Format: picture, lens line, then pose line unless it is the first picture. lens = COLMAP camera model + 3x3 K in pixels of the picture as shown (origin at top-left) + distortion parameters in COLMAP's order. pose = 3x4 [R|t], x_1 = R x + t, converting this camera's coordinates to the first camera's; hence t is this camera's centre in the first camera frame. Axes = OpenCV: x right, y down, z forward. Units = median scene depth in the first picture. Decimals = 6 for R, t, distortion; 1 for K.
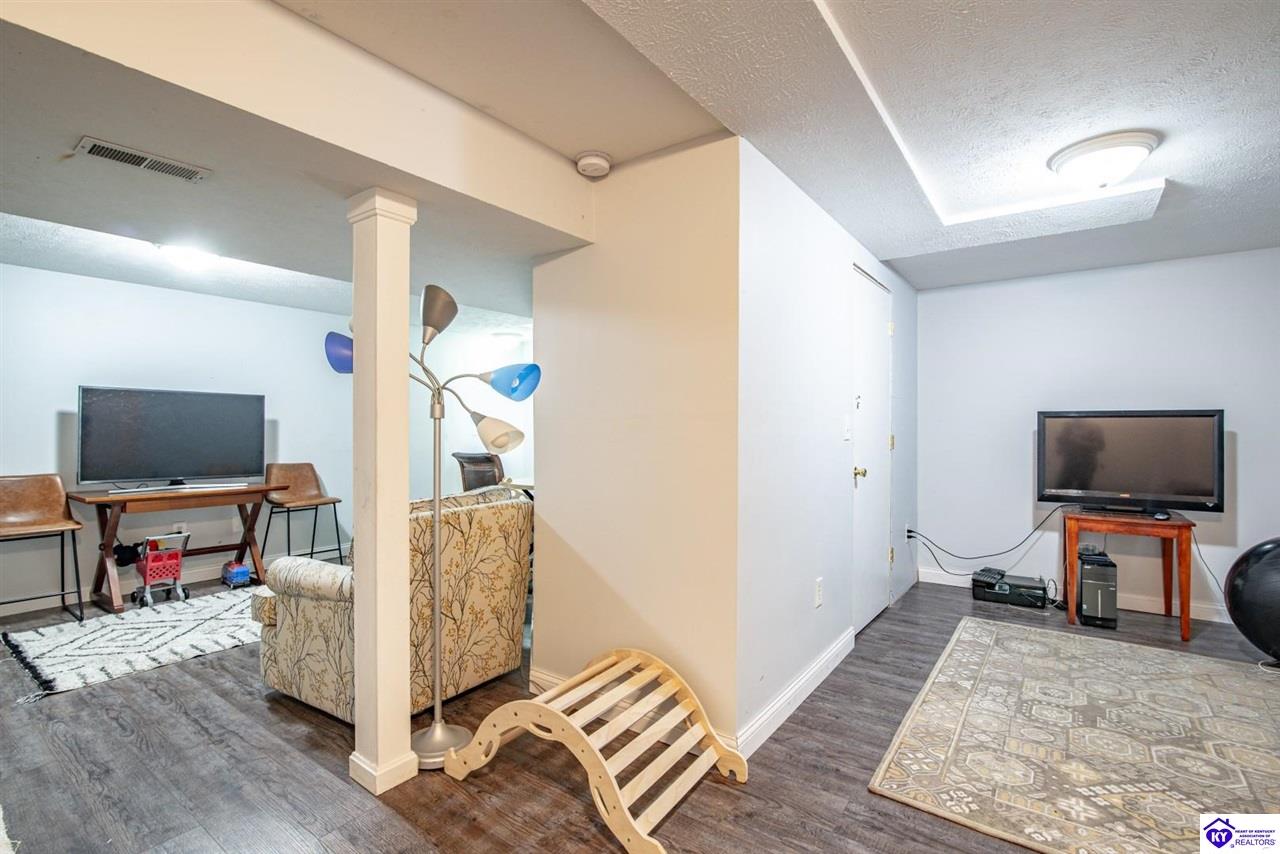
lens RADIAL K [[602.2, 0, 641.8], [0, 602.2, 423.3], [0, 0, 1]] dist [-0.027112, 0.003557]
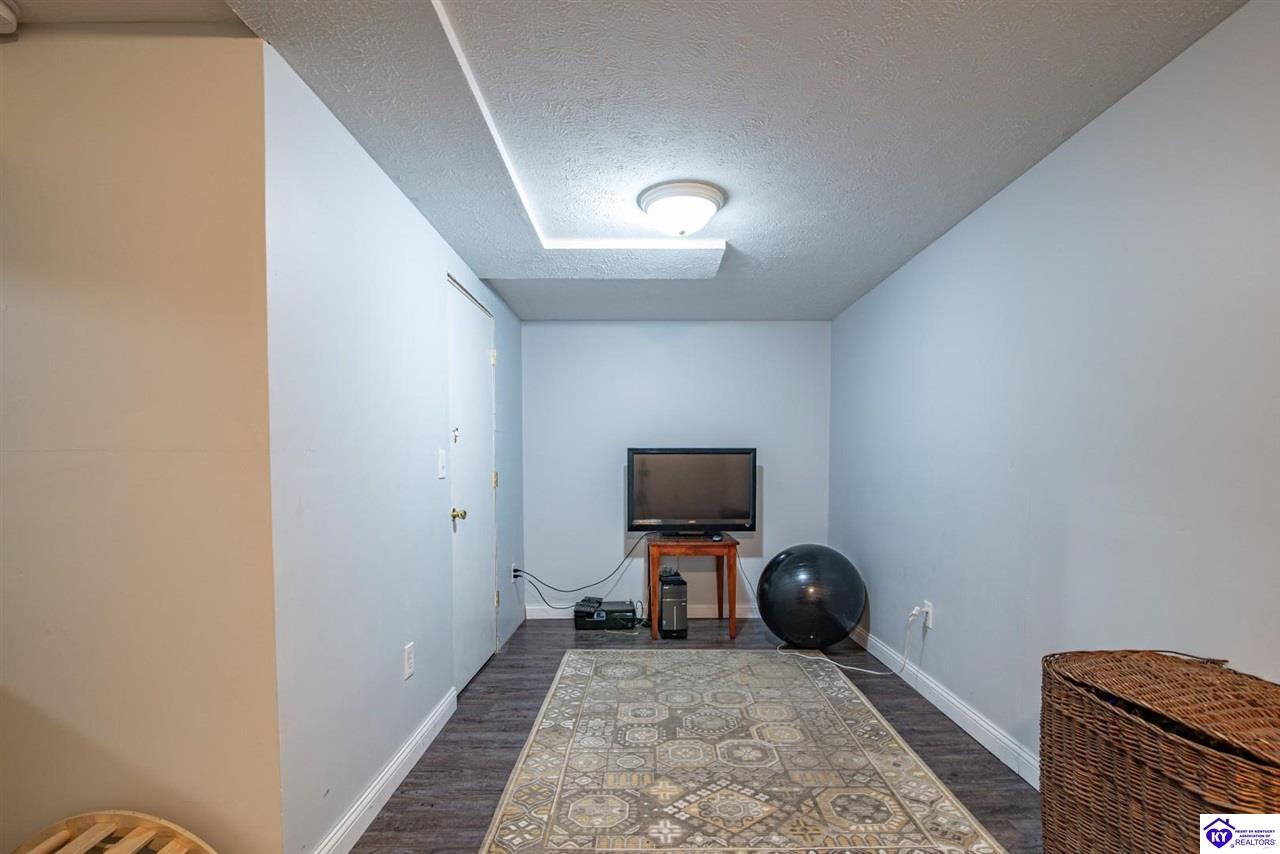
lens RADIAL K [[602.2, 0, 671.8], [0, 602.2, 496.7], [0, 0, 1]] dist [-0.027112, 0.003557]
pose [[0.789509, -0.036051, 0.612680, 0.084170], [-0.002395, 0.998085, 0.061815, -0.000236], [-0.613735, -0.050271, 0.787910, 0.129188]]
